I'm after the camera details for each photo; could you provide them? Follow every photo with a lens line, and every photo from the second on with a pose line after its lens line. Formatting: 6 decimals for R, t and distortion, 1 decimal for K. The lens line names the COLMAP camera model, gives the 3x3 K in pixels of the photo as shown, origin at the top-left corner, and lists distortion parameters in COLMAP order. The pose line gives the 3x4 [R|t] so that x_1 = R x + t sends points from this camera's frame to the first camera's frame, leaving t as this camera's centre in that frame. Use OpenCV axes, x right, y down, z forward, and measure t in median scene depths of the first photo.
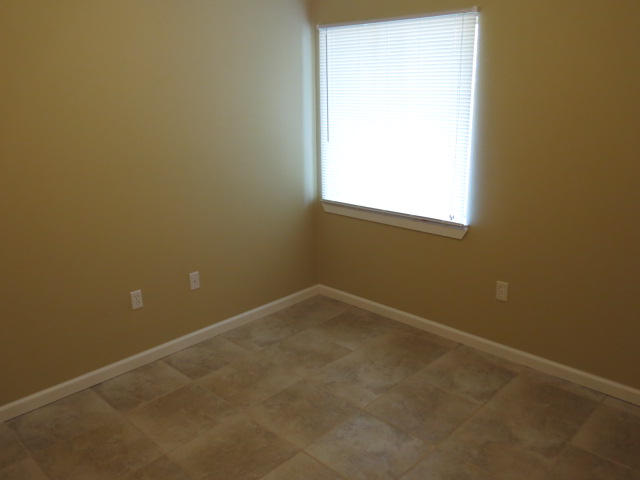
lens RADIAL K [[533.6, 0, 320.8], [0, 533.6, 239.7], [0, 0, 1]] dist [-0.023679, 0.006541]
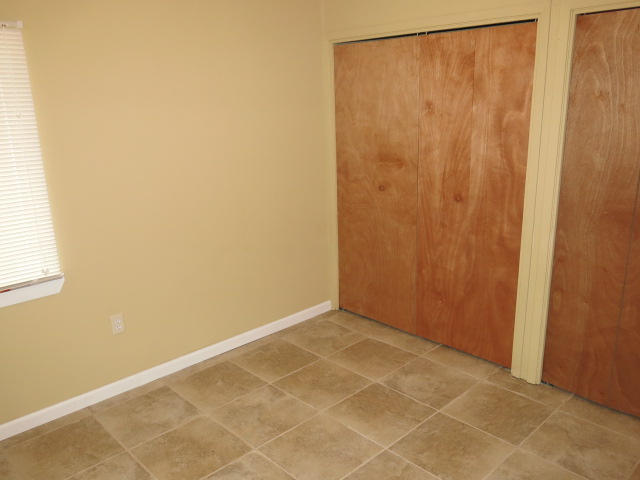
lens RADIAL K [[533.6, 0, 320.8], [0, 533.6, 240.7], [0, 0, 1]] dist [-0.023679, 0.006541]
pose [[0.041128, -0.237535, 0.970508, -0.572415], [0.311032, 0.926111, 0.213489, -0.141491], [-0.949509, 0.293078, 0.111970, 0.534505]]
